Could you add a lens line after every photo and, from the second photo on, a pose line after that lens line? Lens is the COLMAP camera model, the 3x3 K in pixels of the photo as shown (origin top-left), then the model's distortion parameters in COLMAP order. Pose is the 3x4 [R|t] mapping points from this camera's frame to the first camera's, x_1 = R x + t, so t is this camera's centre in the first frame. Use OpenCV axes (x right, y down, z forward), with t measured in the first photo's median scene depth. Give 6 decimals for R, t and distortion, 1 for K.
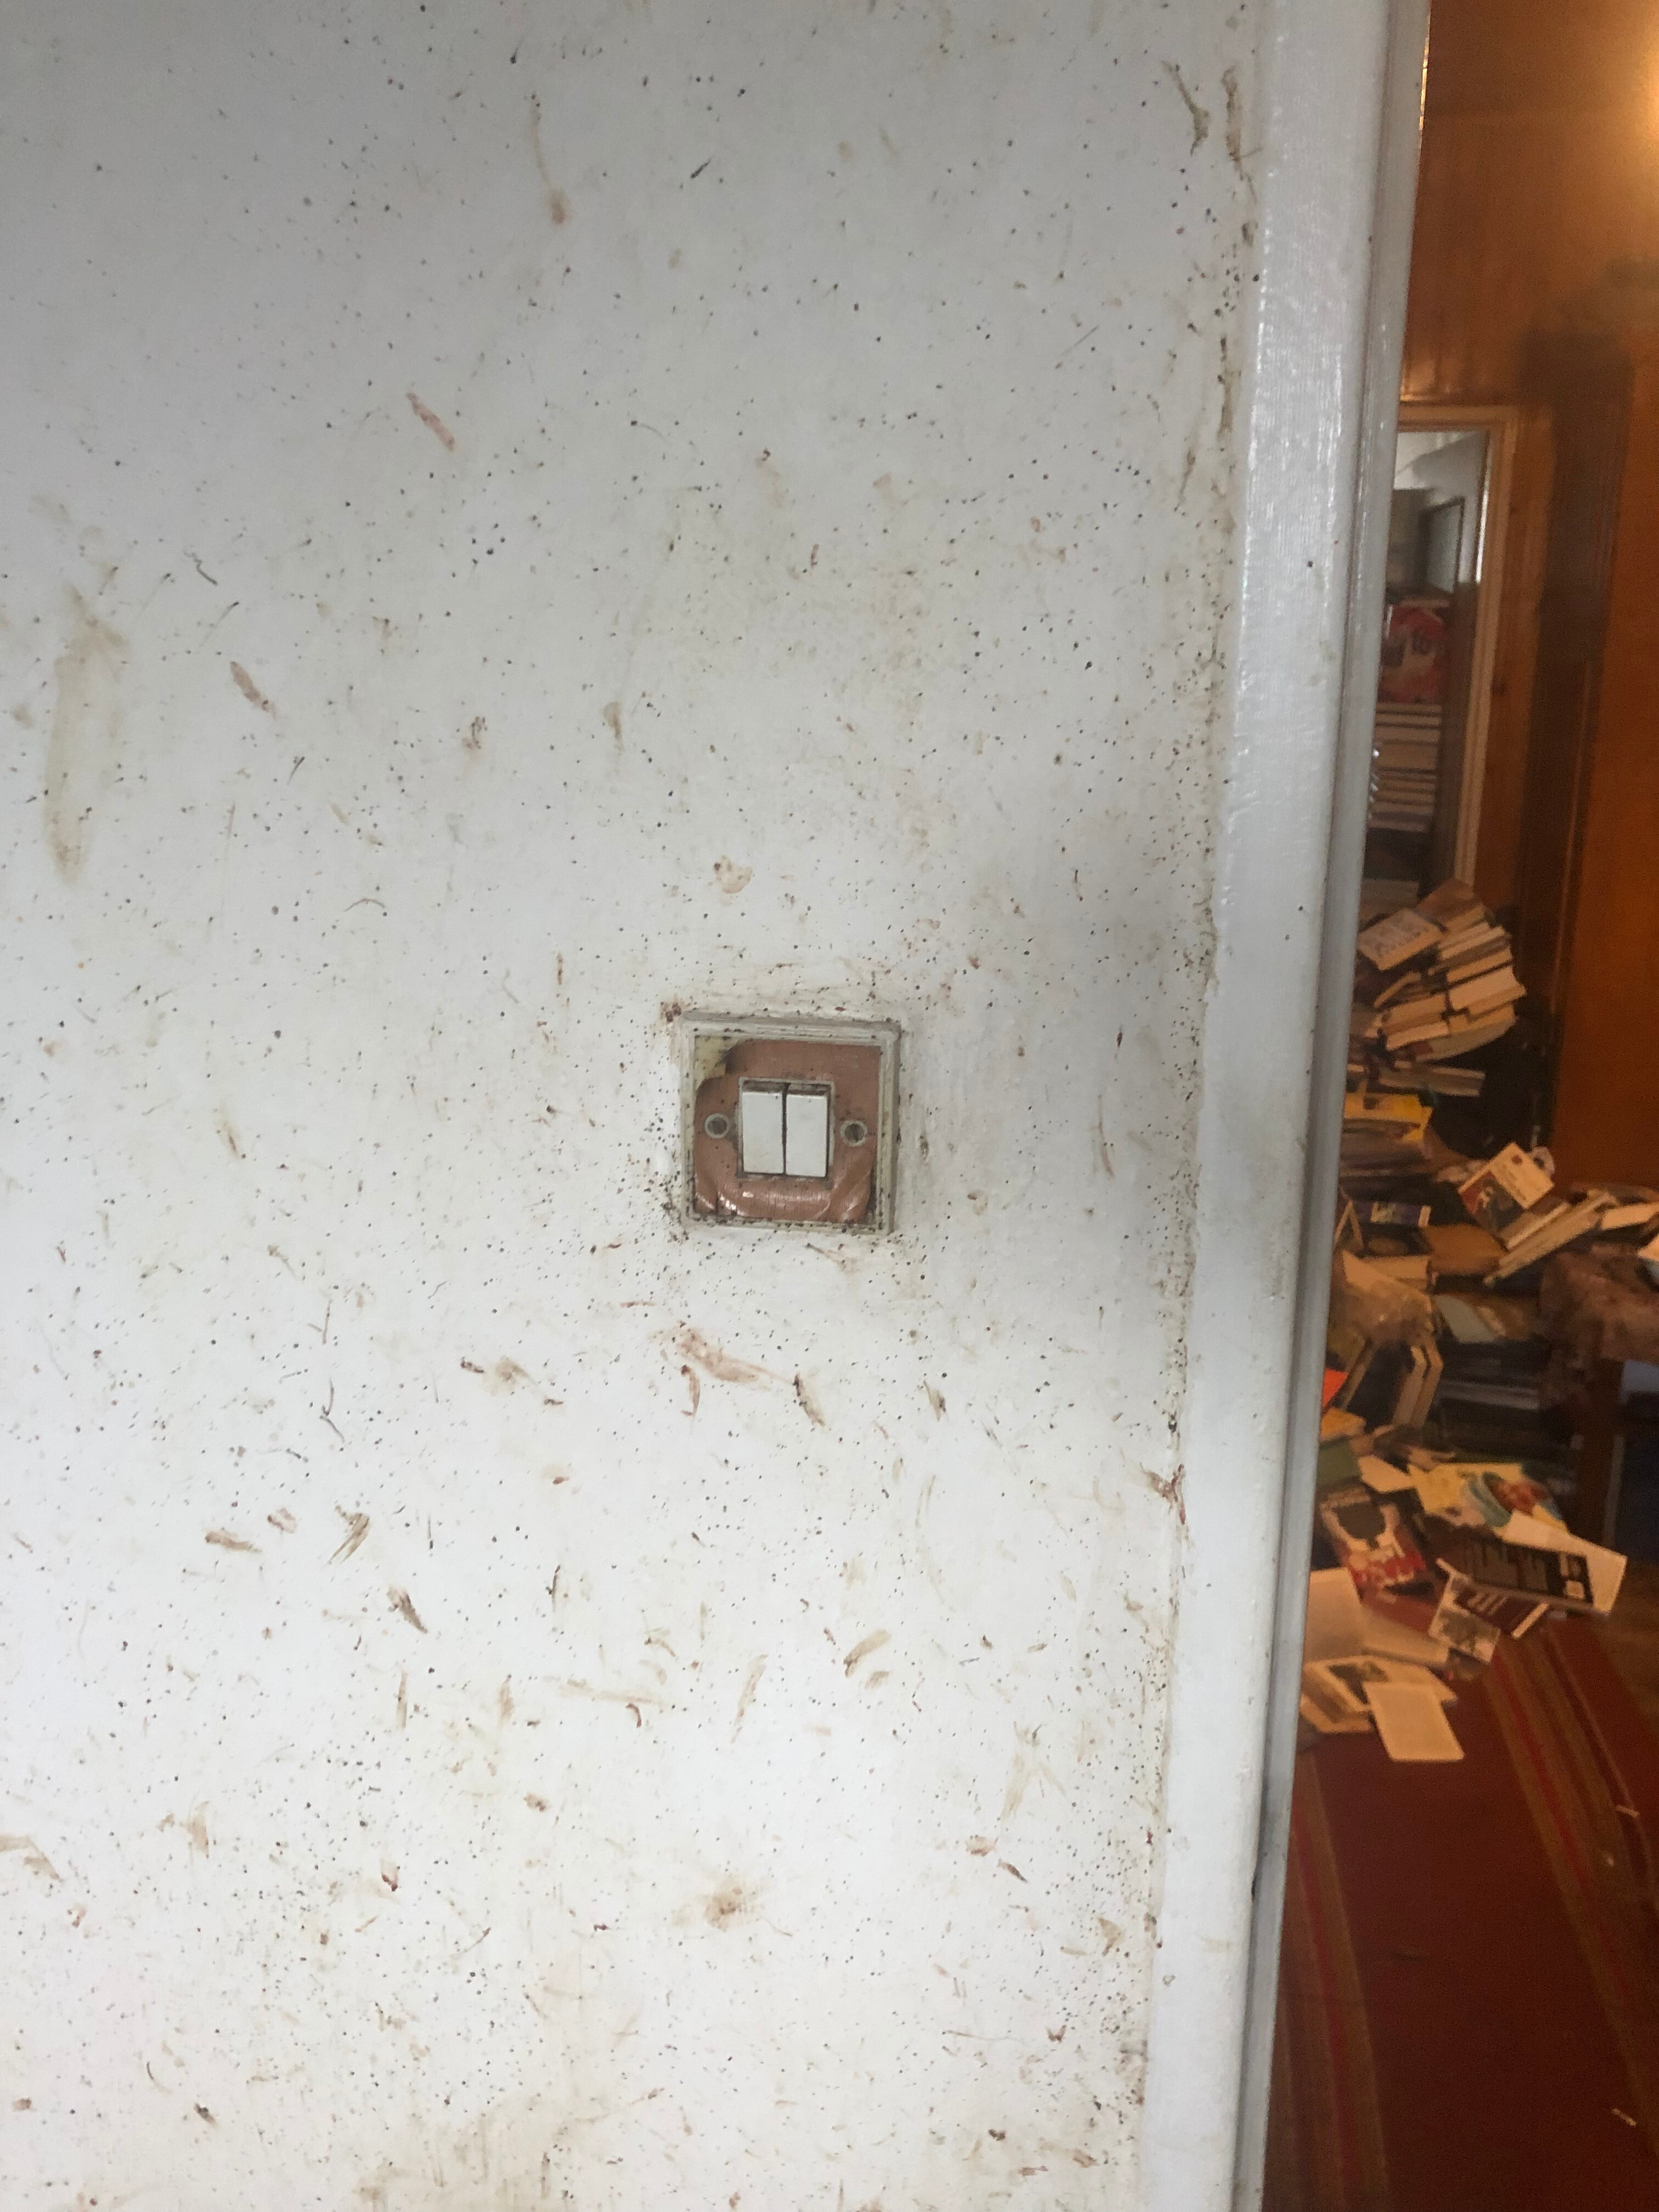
lens RADIAL K [[1816.5, 0, 829.5], [0, 1816.5, 1106.0], [0, 0, 1]] dist [-0.026923, 0.010908]
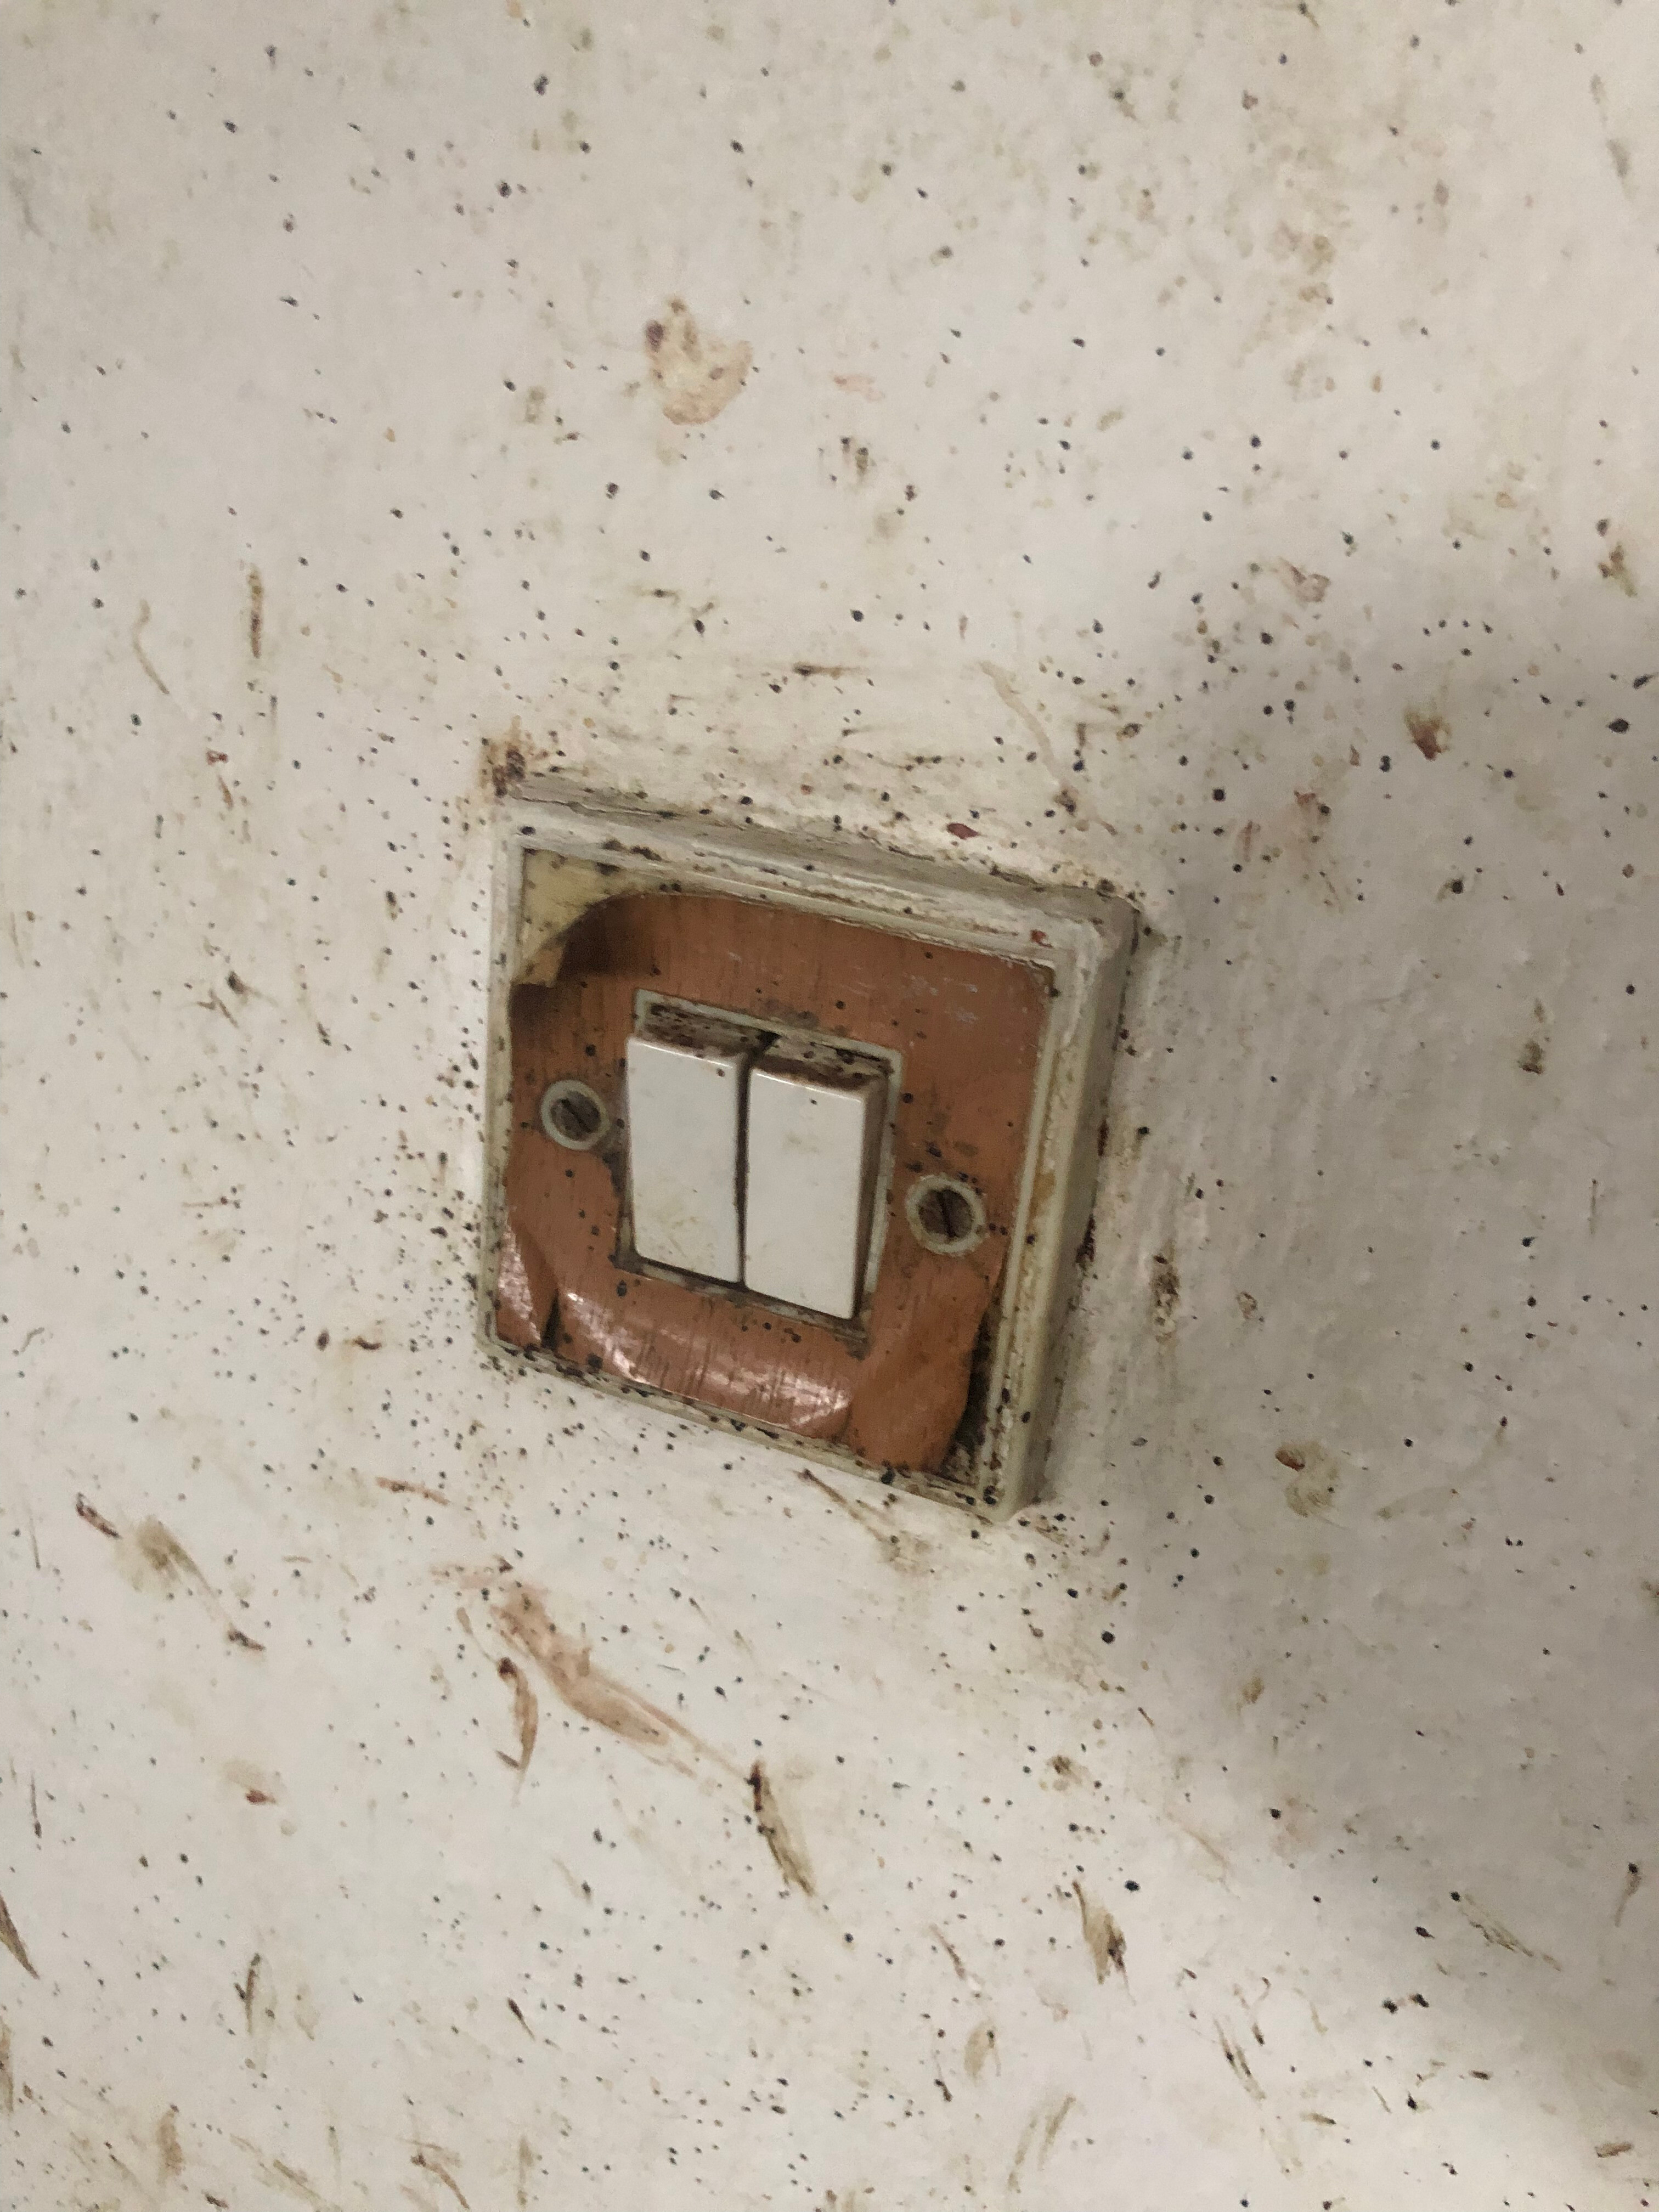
lens RADIAL K [[1816.5, 0, 829.5], [0, 1816.5, 1106.0], [0, 0, 1]] dist [-0.026923, 0.010908]
pose [[0.945418, 0.181470, -0.270655, 0.078030], [-0.144989, 0.978097, 0.149344, -0.049738], [0.291828, -0.101950, 0.951022, 0.680598]]
